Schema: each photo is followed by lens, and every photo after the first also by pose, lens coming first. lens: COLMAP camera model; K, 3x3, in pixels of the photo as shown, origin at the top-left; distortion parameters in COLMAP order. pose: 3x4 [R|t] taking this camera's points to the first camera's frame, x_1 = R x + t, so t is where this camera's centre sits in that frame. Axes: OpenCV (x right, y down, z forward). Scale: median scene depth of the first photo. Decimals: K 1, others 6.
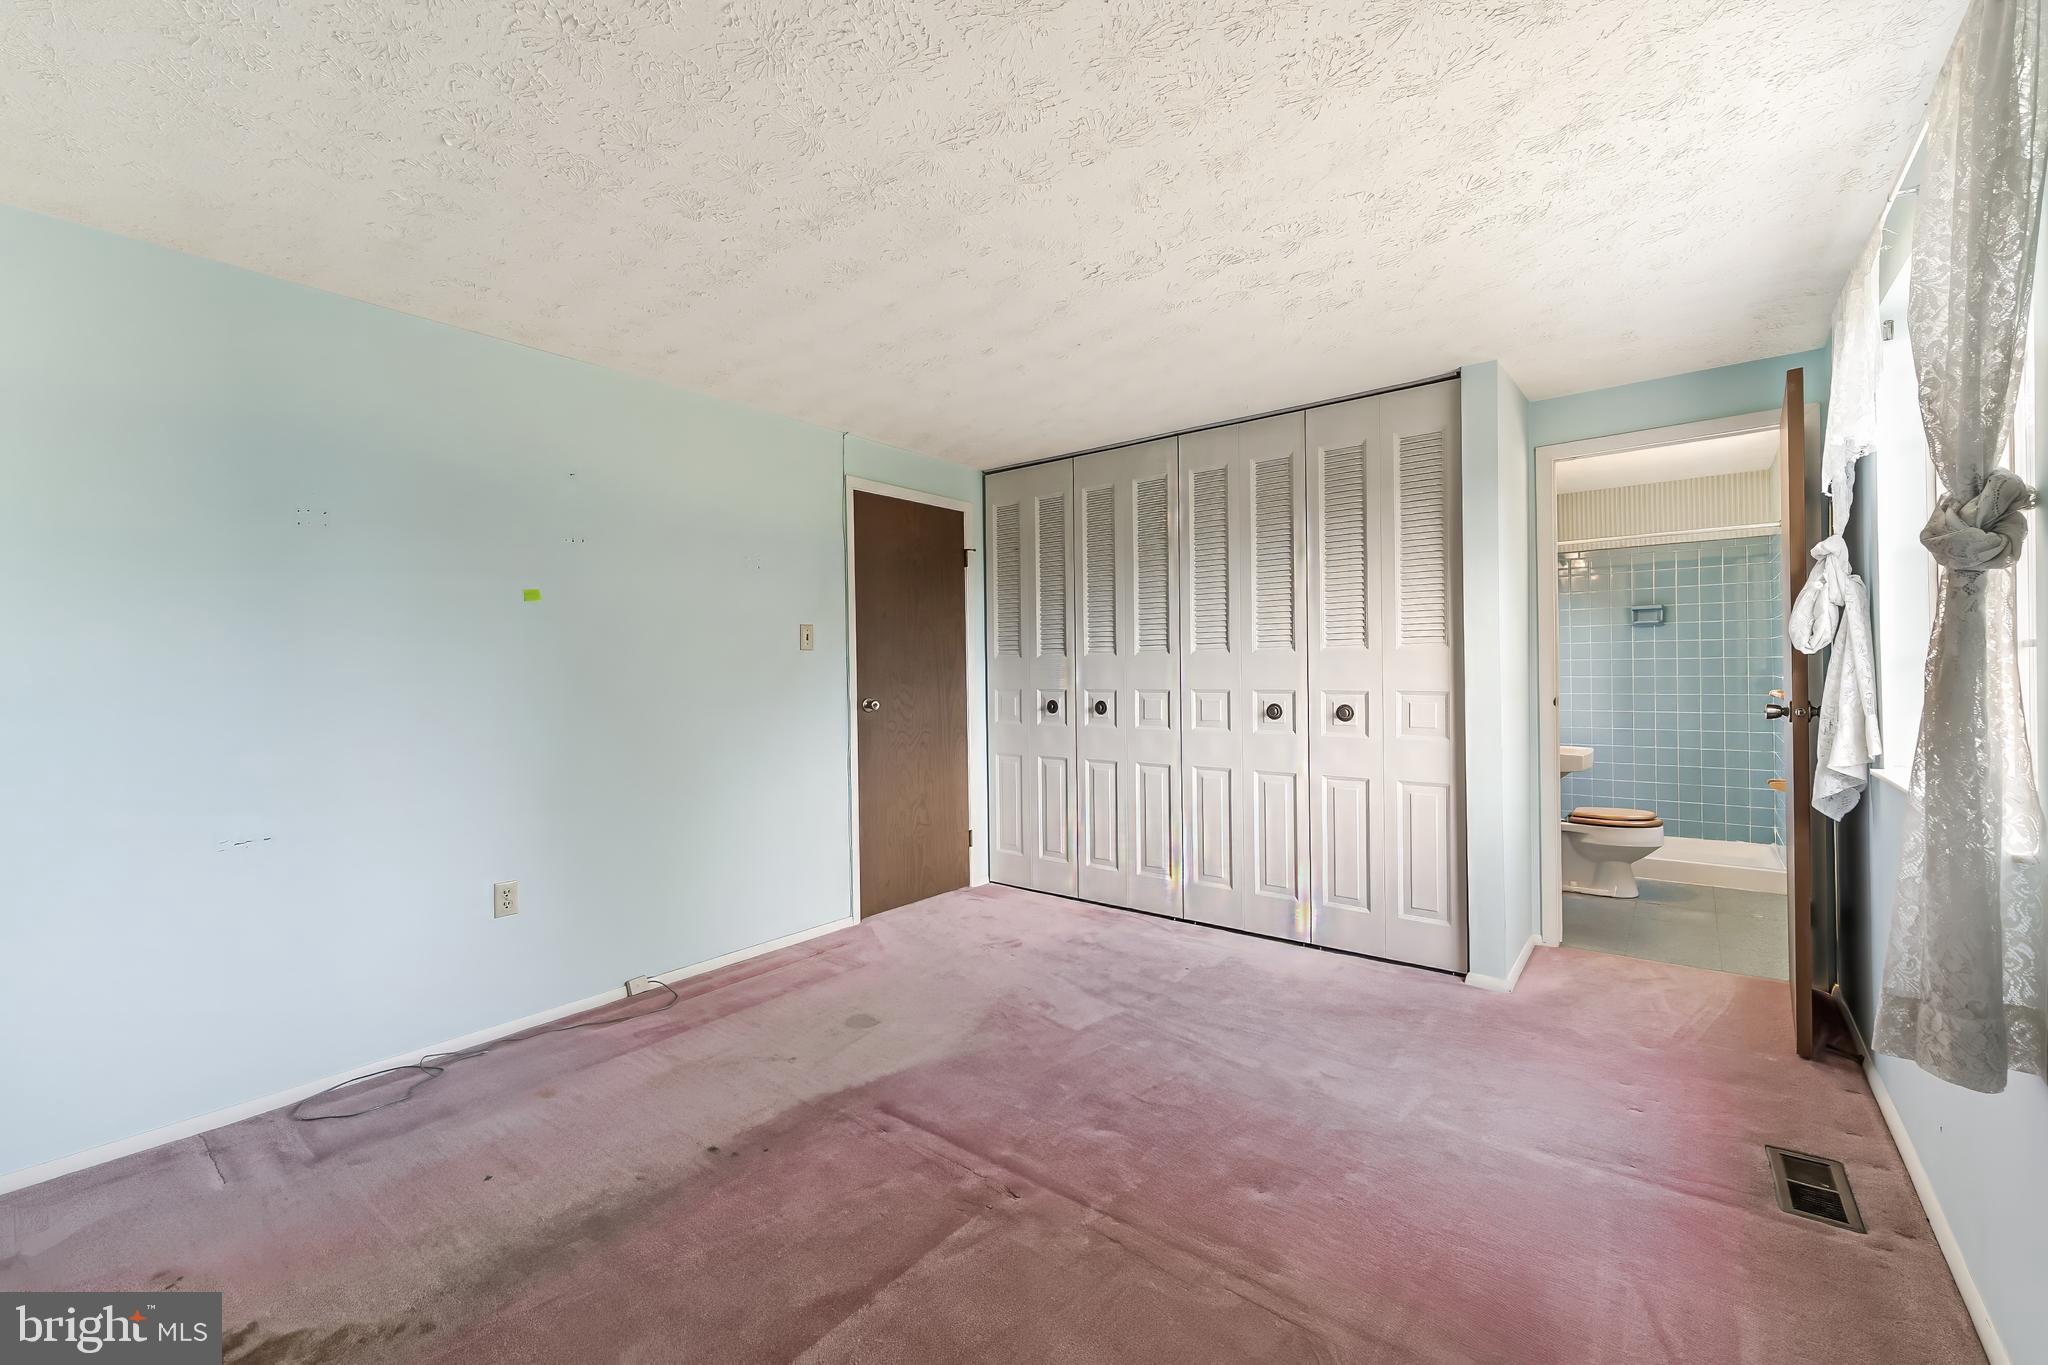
lens RADIAL K [[828.4, 0, 1031.4], [0, 828.4, 670.8], [0, 0, 1]] dist [0.005570, 0.000254]
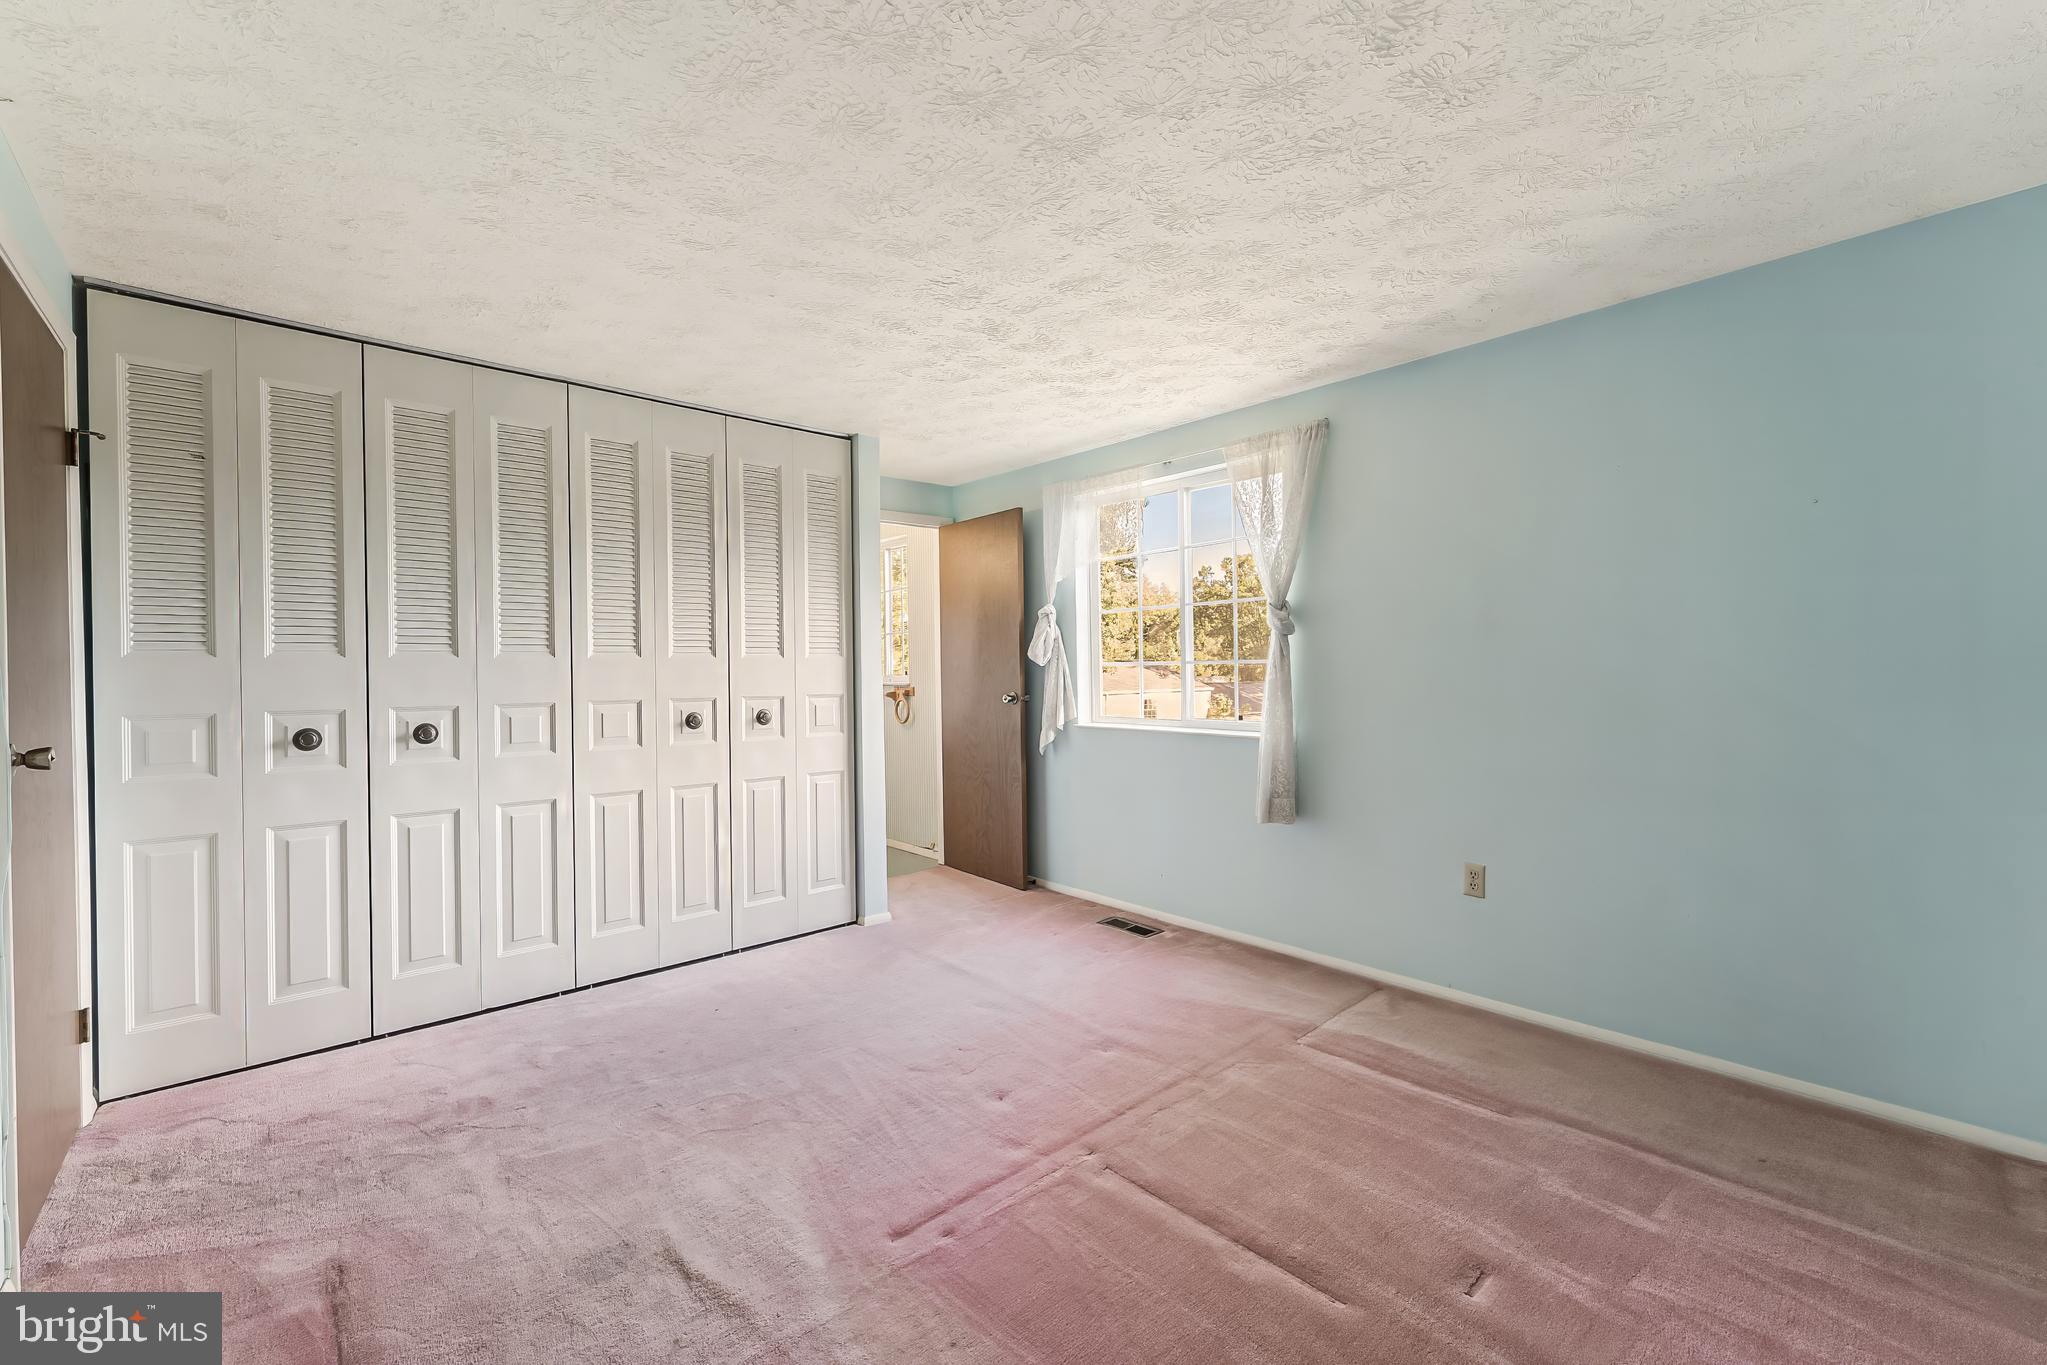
lens RADIAL K [[828.0, 0, 1027.2], [0, 828.0, 674.8], [0, 0, 1]] dist [0.005570, 0.000254]
pose [[0.175371, 0.004496, 0.984492, -0.584521], [0.010002, 0.999930, -0.006348, 0.006490], [-0.984452, 0.010960, 0.175313, 0.468814]]
